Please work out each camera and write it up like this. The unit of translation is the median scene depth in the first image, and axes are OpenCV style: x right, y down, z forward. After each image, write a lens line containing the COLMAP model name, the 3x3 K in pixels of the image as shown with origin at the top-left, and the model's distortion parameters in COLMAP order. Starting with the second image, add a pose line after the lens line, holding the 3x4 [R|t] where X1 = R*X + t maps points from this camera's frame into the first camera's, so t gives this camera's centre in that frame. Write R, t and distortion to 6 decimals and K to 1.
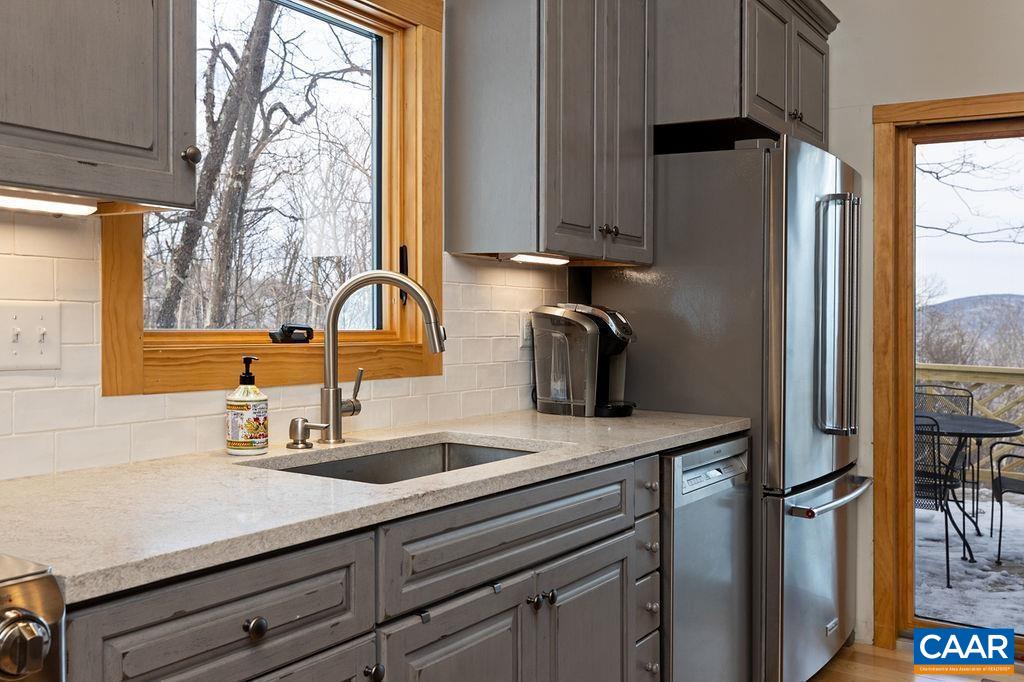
lens RADIAL K [[954.0, 0, 515.2], [0, 954.0, 333.5], [0, 0, 1]] dist [0.000922, 0.000000]
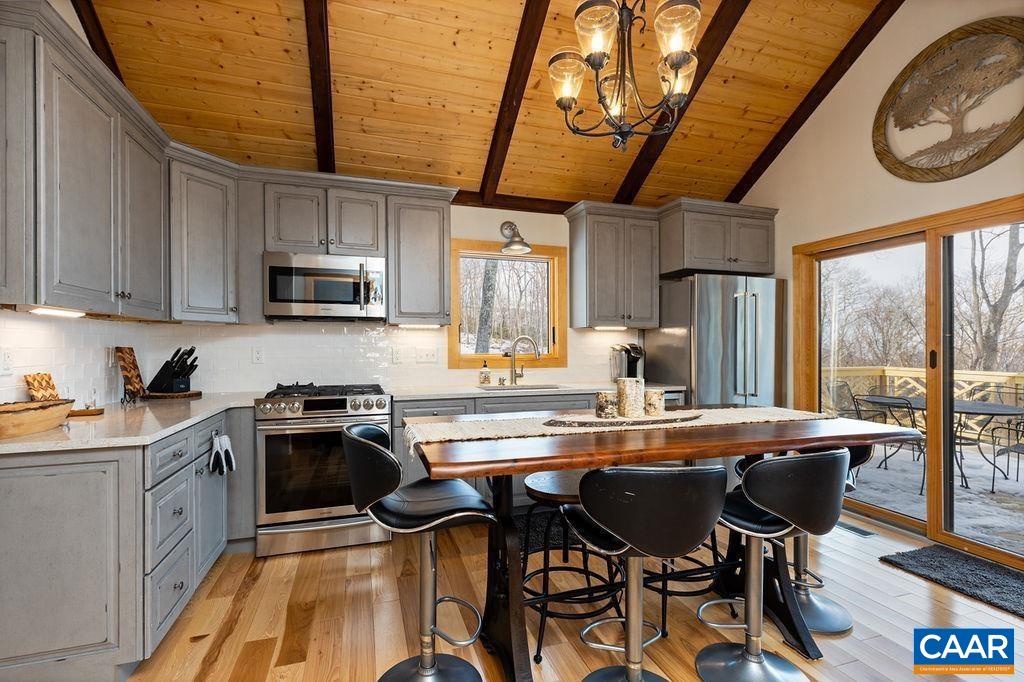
lens RADIAL K [[467.9, 0, 508.6], [0, 467.9, 345.7], [0, 0, 1]] dist [0.021601, 0.000053]
pose [[0.781507, -0.025264, -0.623384, 0.920291], [0.006926, 0.999470, -0.031824, 0.024718], [0.623858, 0.020553, 0.781268, -0.397830]]
